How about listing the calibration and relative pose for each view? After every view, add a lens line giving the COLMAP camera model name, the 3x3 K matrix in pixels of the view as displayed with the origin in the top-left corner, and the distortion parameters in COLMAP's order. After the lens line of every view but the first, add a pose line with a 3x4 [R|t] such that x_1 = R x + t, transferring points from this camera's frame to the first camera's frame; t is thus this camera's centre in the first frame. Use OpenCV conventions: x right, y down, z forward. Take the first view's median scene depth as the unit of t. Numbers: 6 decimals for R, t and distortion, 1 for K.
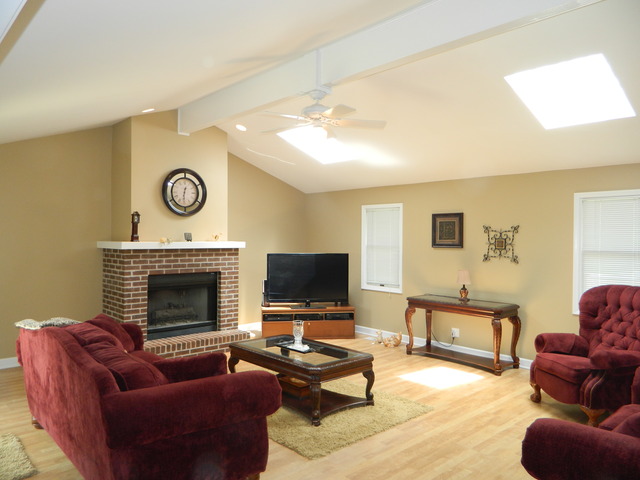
lens RADIAL K [[471.5, 0, 320.7], [0, 471.5, 241.1], [0, 0, 1]] dist [-0.004845, 0.003575]
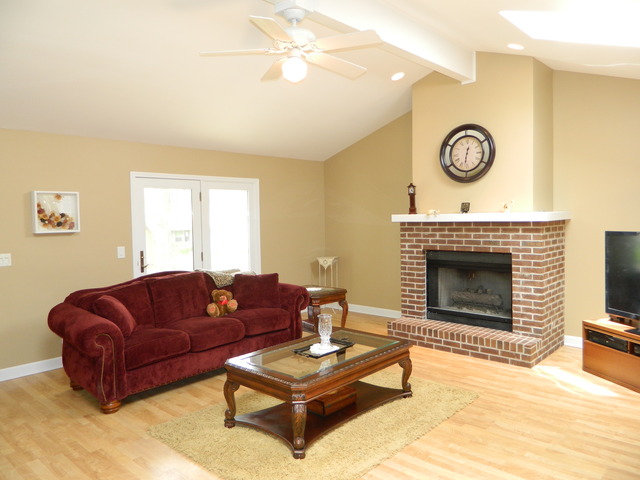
lens RADIAL K [[471.5, 0, 320.6], [0, 471.5, 240.3], [0, 0, 1]] dist [-0.004845, 0.003575]
pose [[0.069368, 0.046491, -0.996507, 0.501385], [0.013729, 0.998774, 0.047553, 0.005404], [0.997497, -0.016979, 0.068645, 0.656435]]
